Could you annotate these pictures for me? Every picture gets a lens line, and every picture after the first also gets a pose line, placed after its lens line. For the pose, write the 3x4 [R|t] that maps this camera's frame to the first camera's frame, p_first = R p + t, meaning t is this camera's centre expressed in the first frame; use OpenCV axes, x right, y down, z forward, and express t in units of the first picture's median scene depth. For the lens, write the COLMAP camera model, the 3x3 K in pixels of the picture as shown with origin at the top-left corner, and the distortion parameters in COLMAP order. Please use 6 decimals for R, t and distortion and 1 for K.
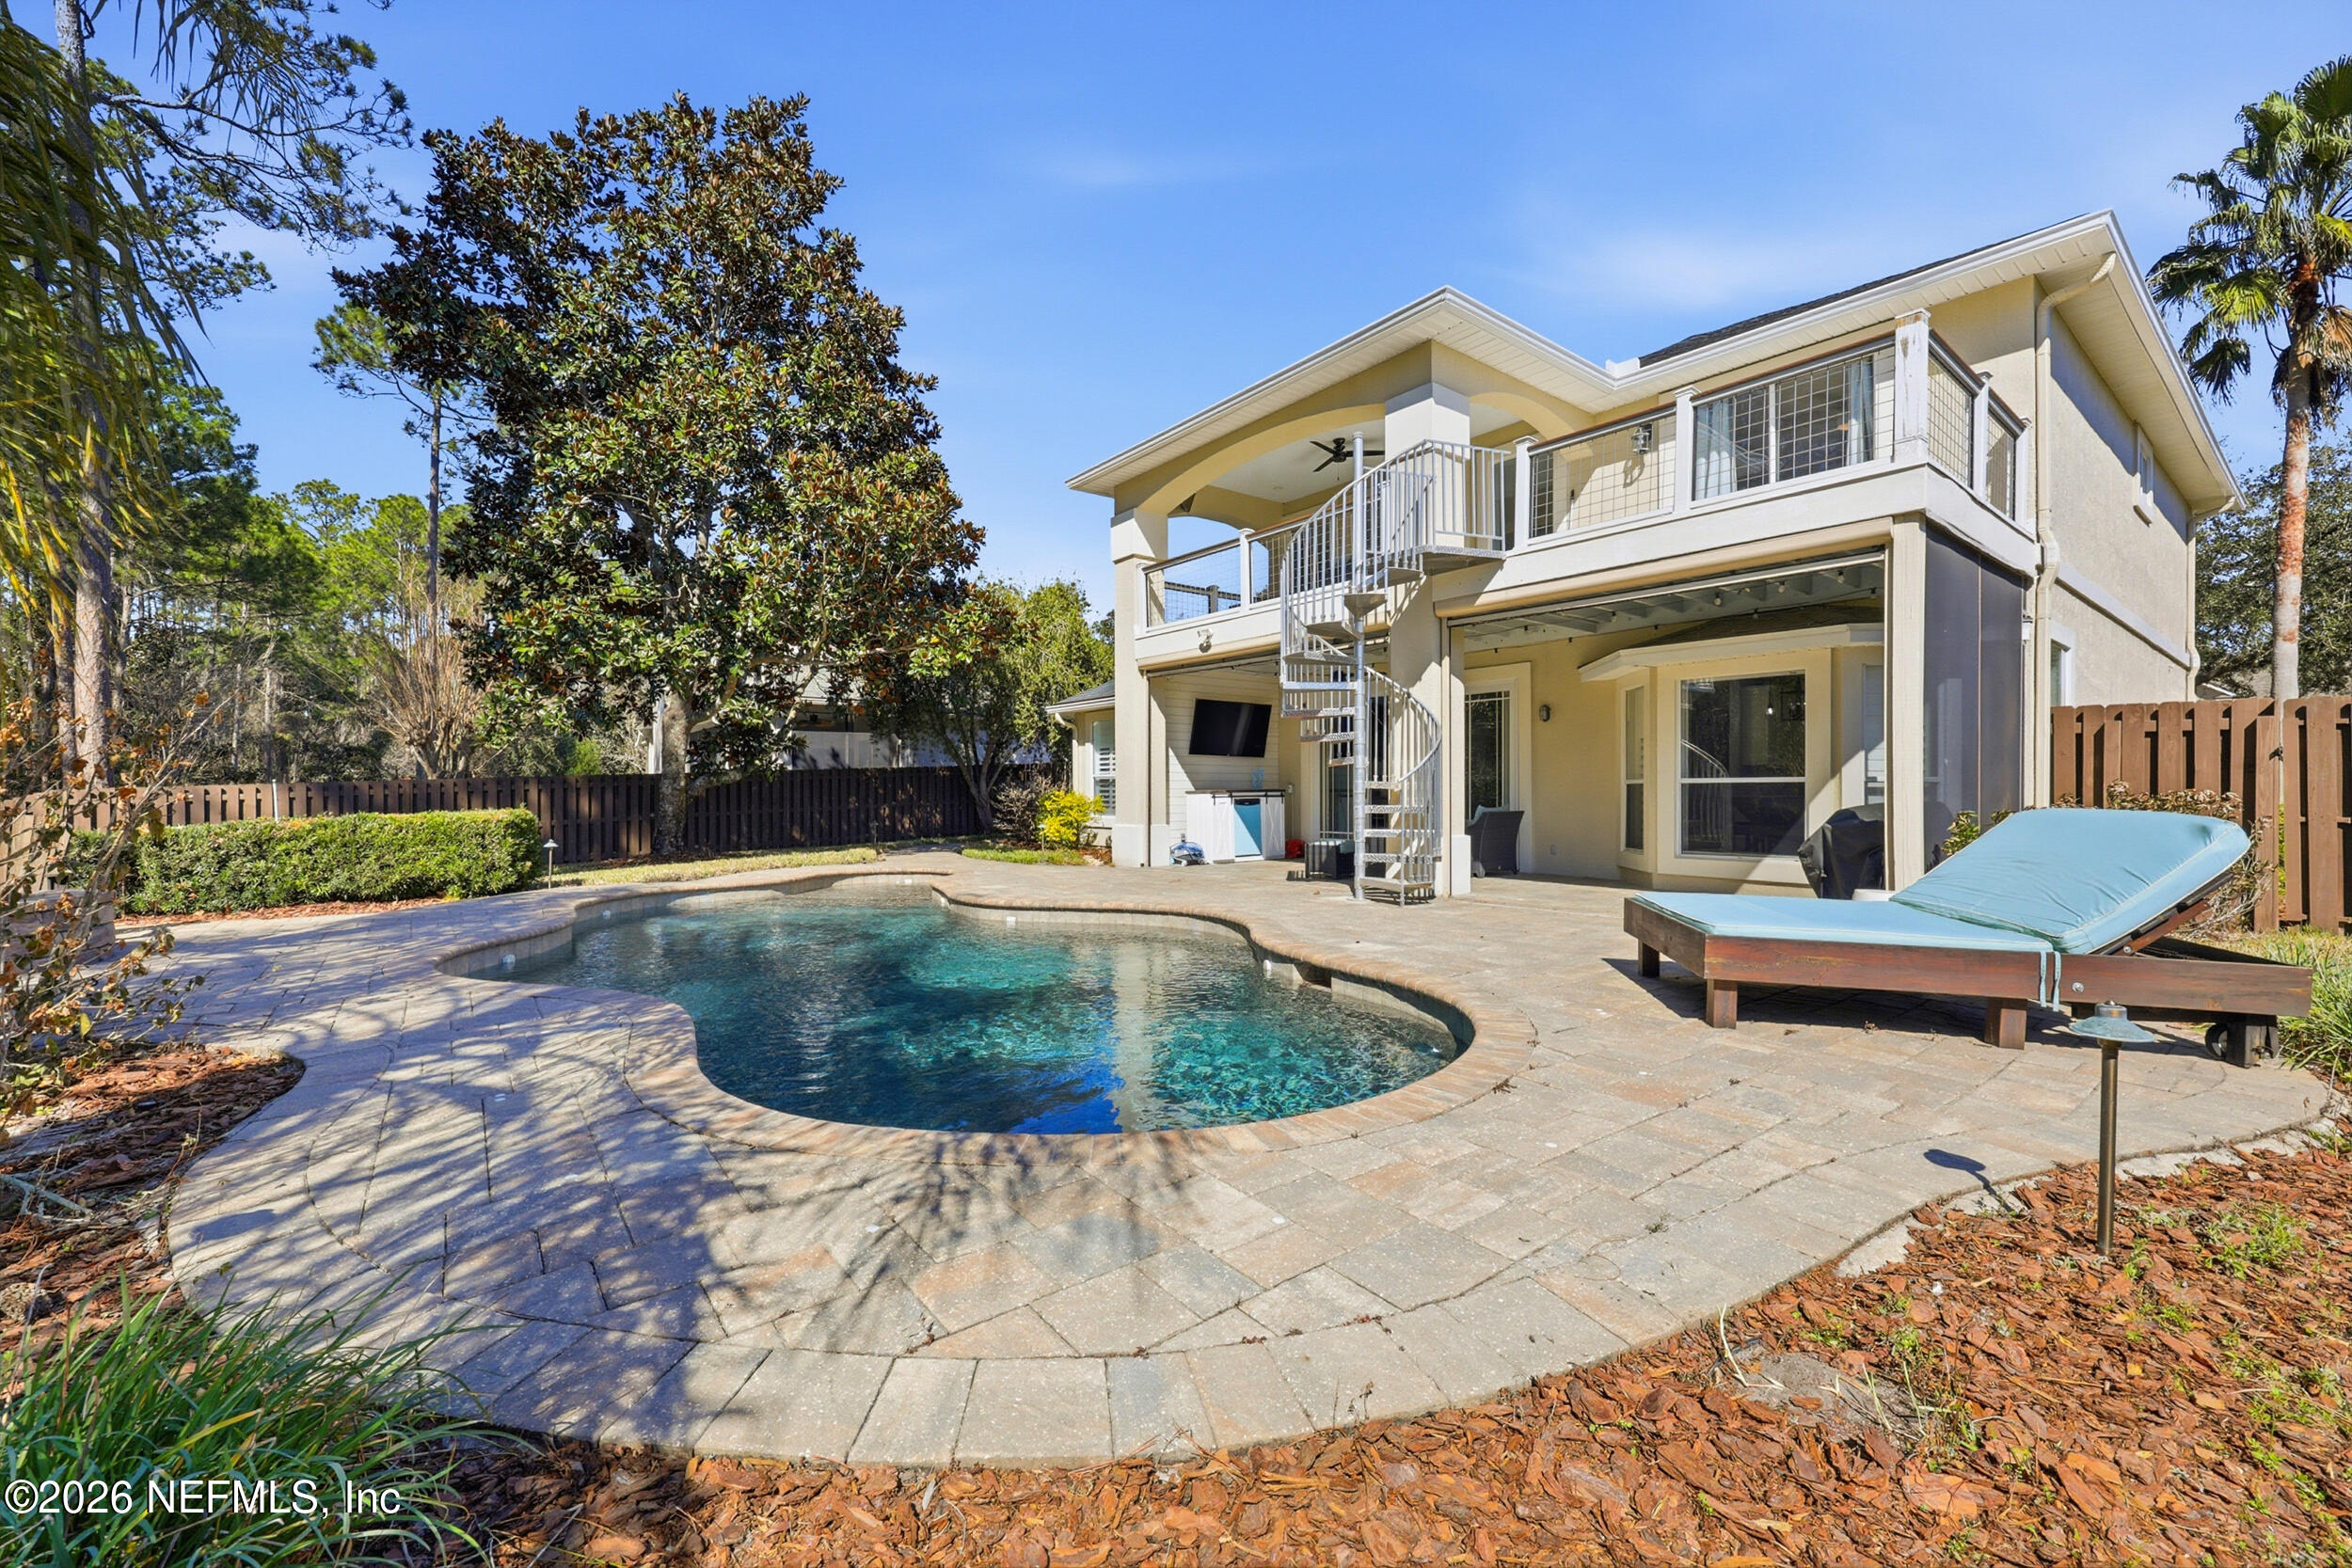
lens RADIAL K [[943.2, 0, 1179.6], [0, 943.2, 789.4], [0, 0, 1]] dist [-0.000585, -0.000128]
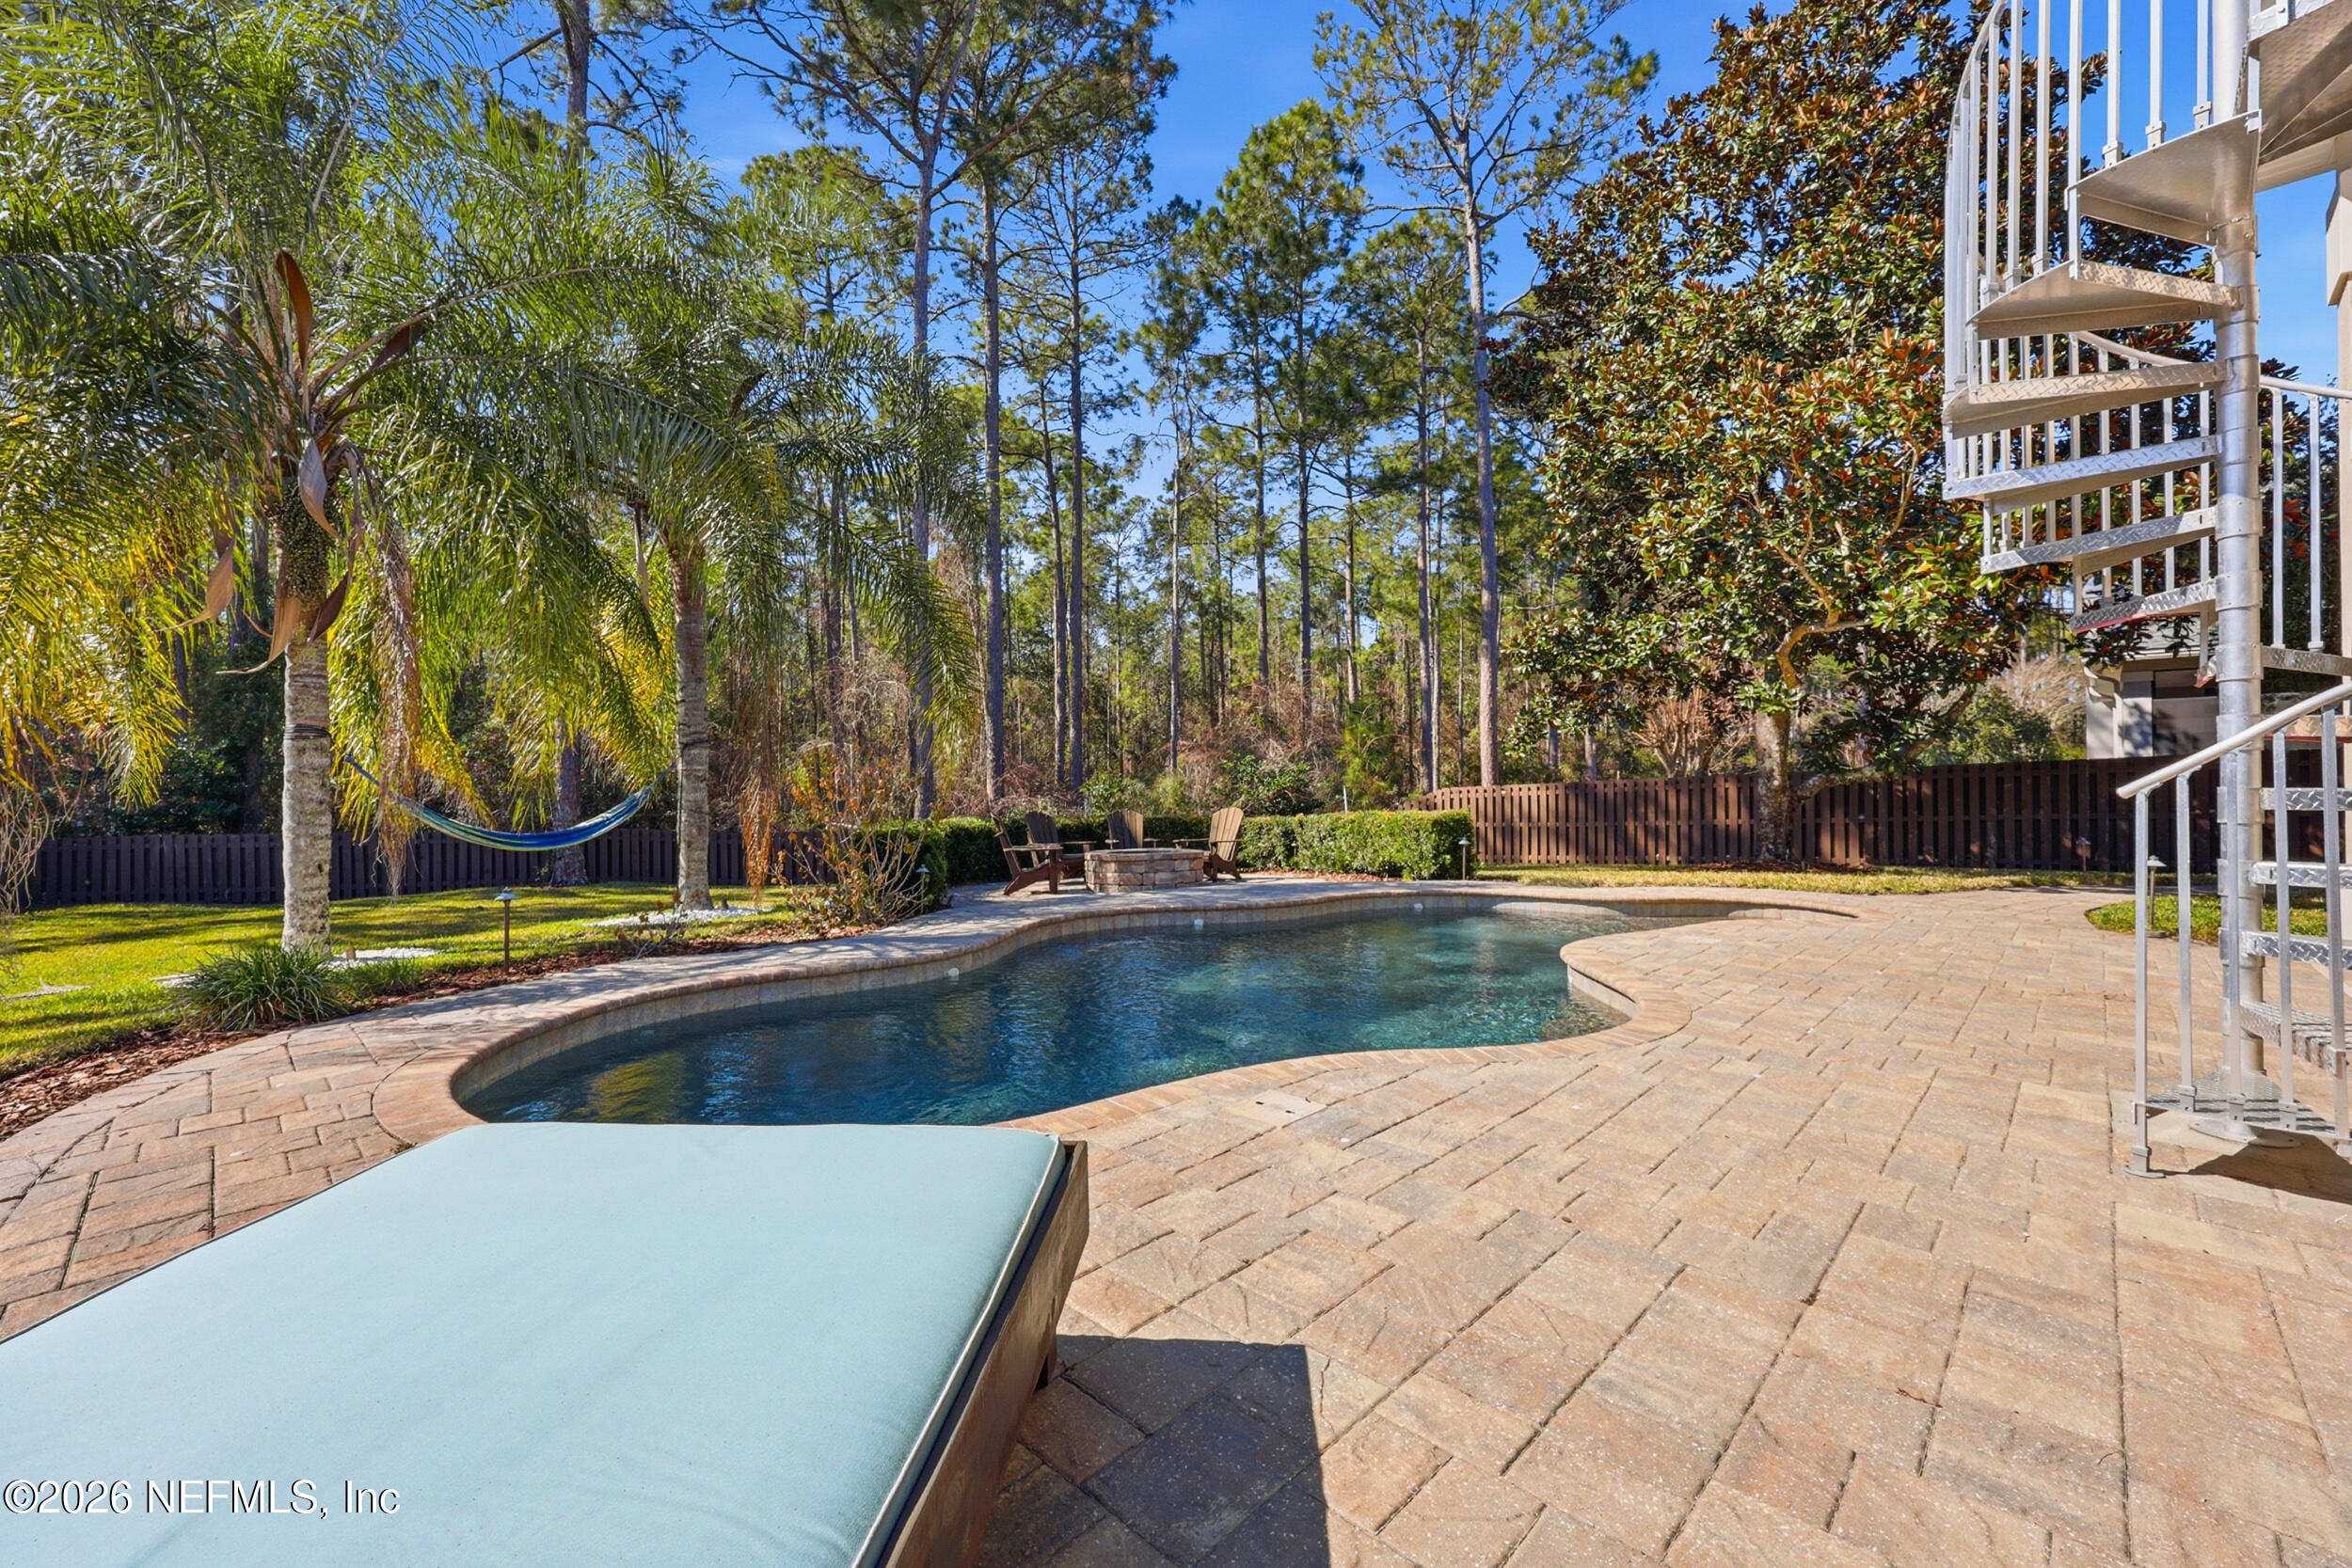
lens RADIAL K [[943.2, 0, 1179.6], [0, 943.2, 789.4], [0, 0, 1]] dist [-0.000585, -0.000128]
pose [[0.129322, 0.002733, -0.991599, 0.127566], [0.005220, 0.999980, 0.003437, -0.003059], [0.991589, -0.005621, 0.129305, 0.159901]]
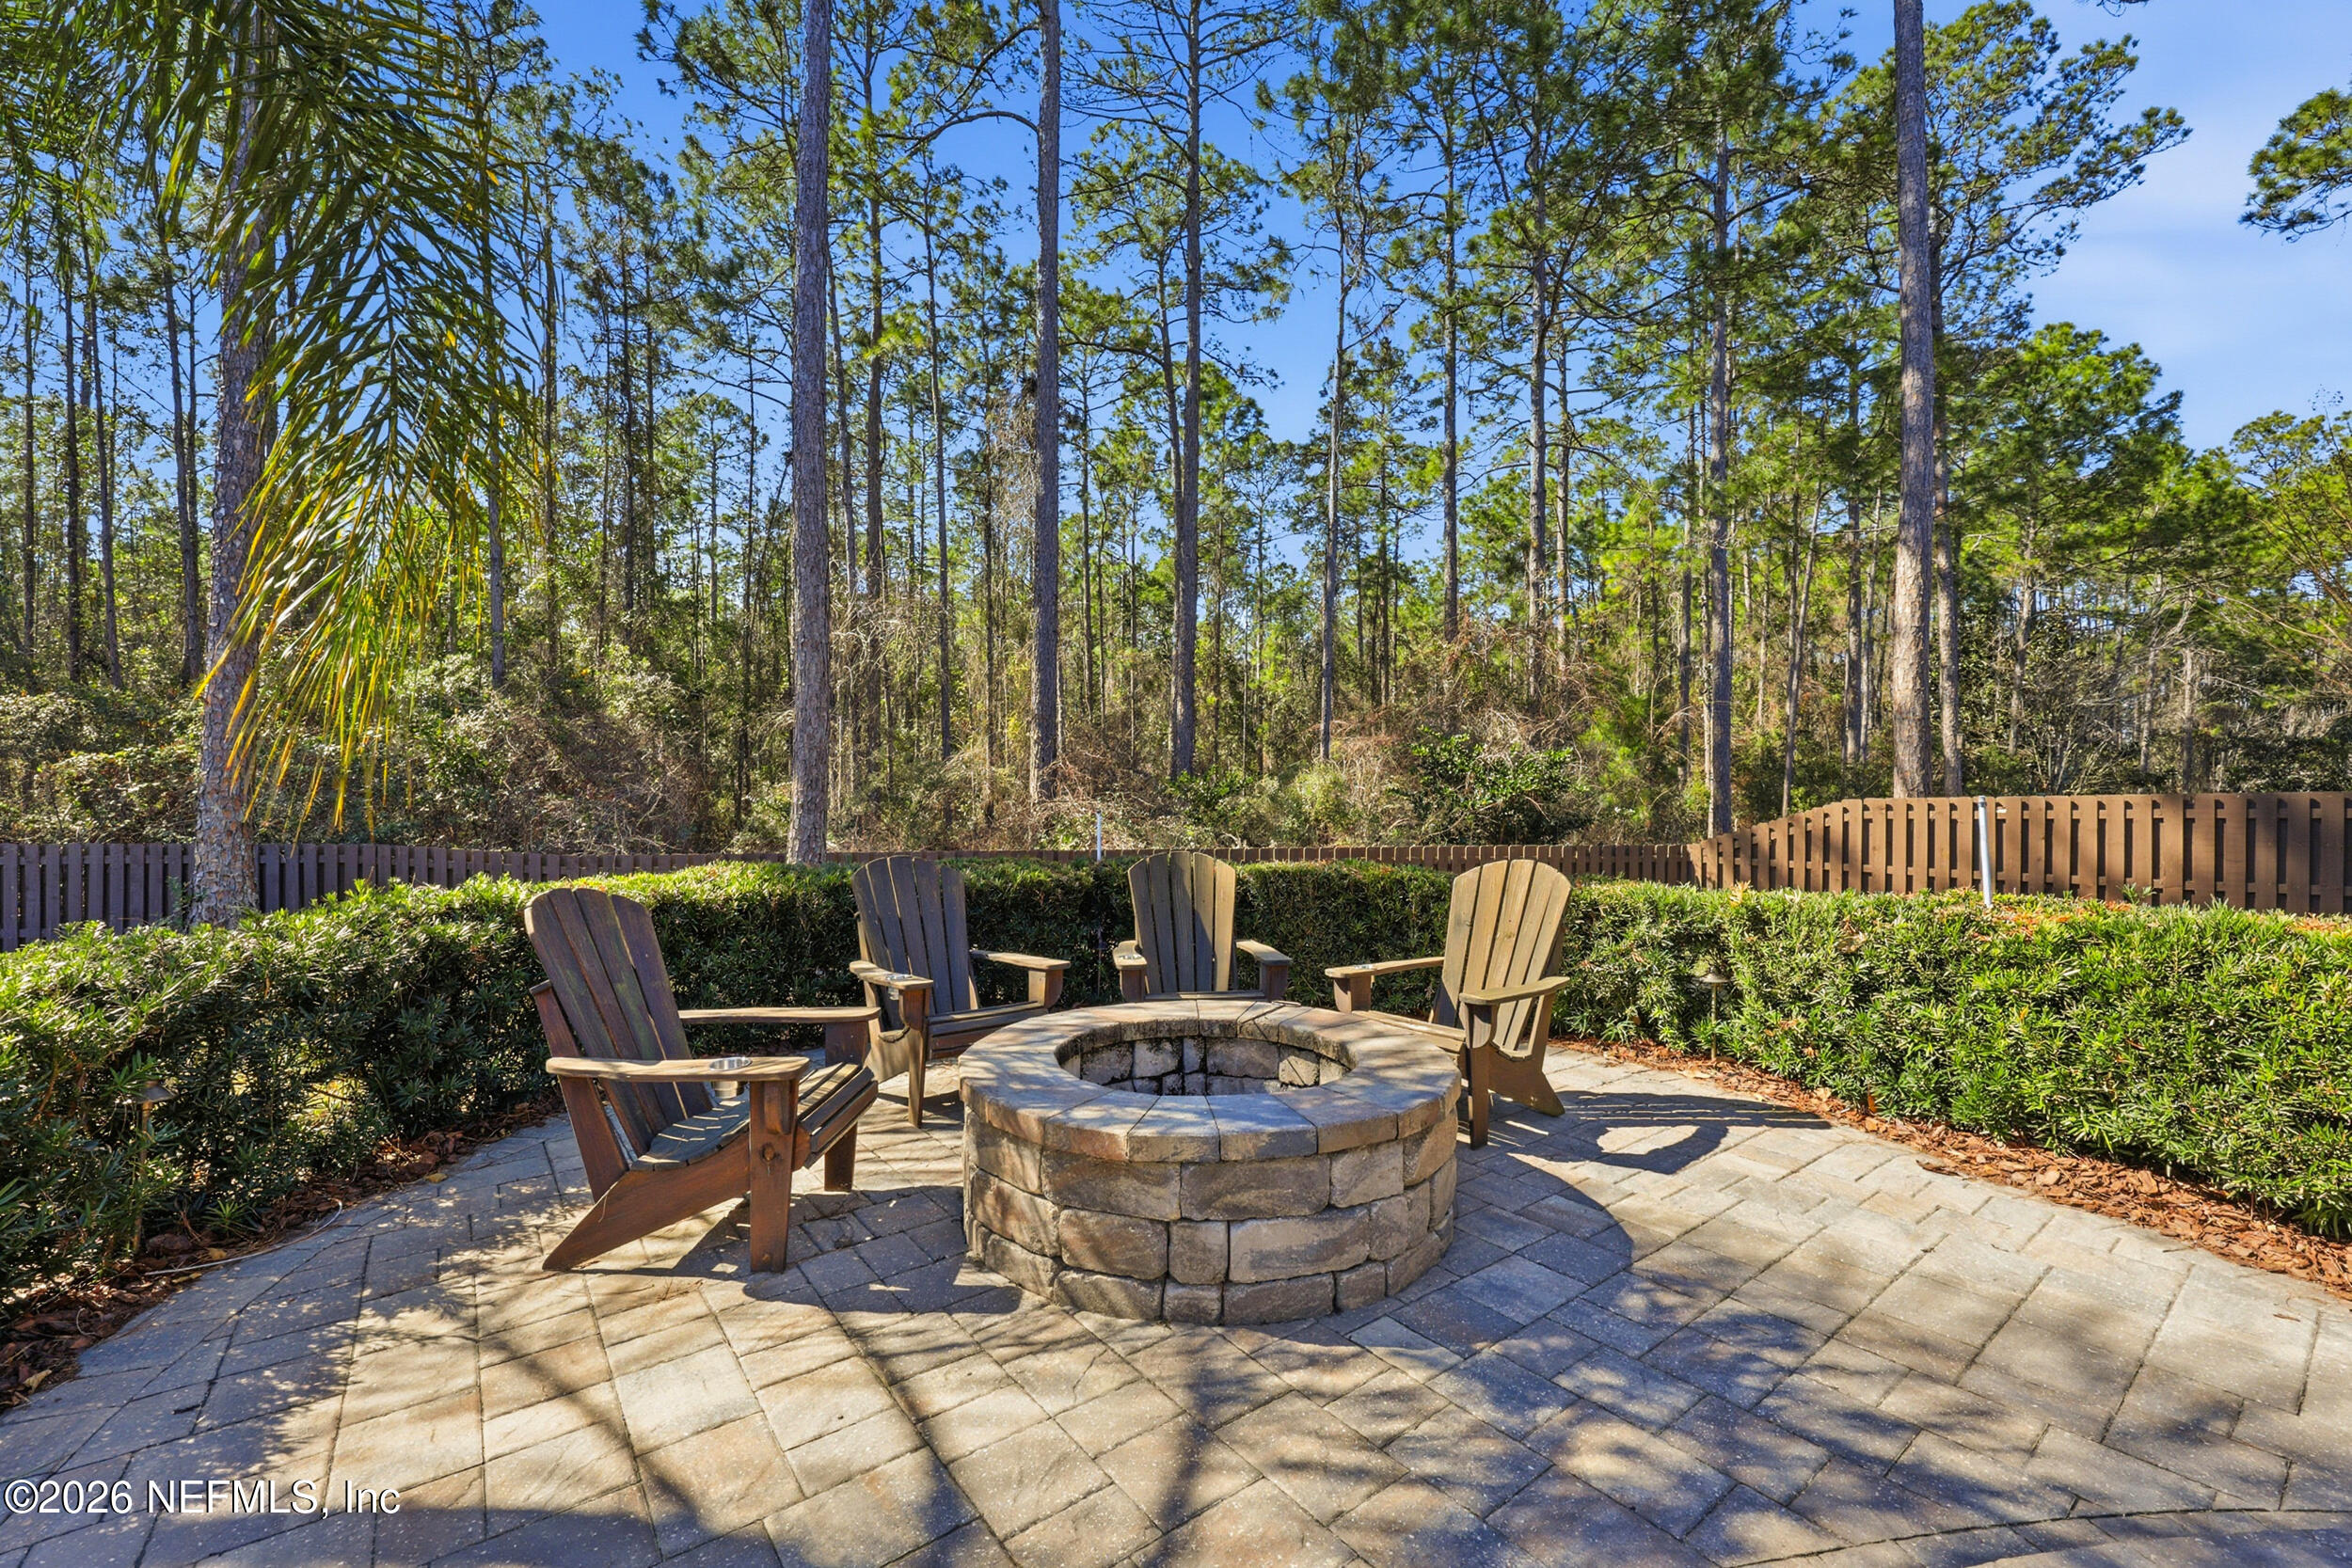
lens RADIAL K [[943.2, 0, 1179.6], [0, 943.2, 789.4], [0, 0, 1]] dist [-0.000585, -0.000128]
pose [[-0.027360, 0.005095, -0.999613, -0.161519], [-0.009170, 0.999944, 0.005348, -0.003467], [0.999584, 0.009313, -0.027312, 0.194815]]
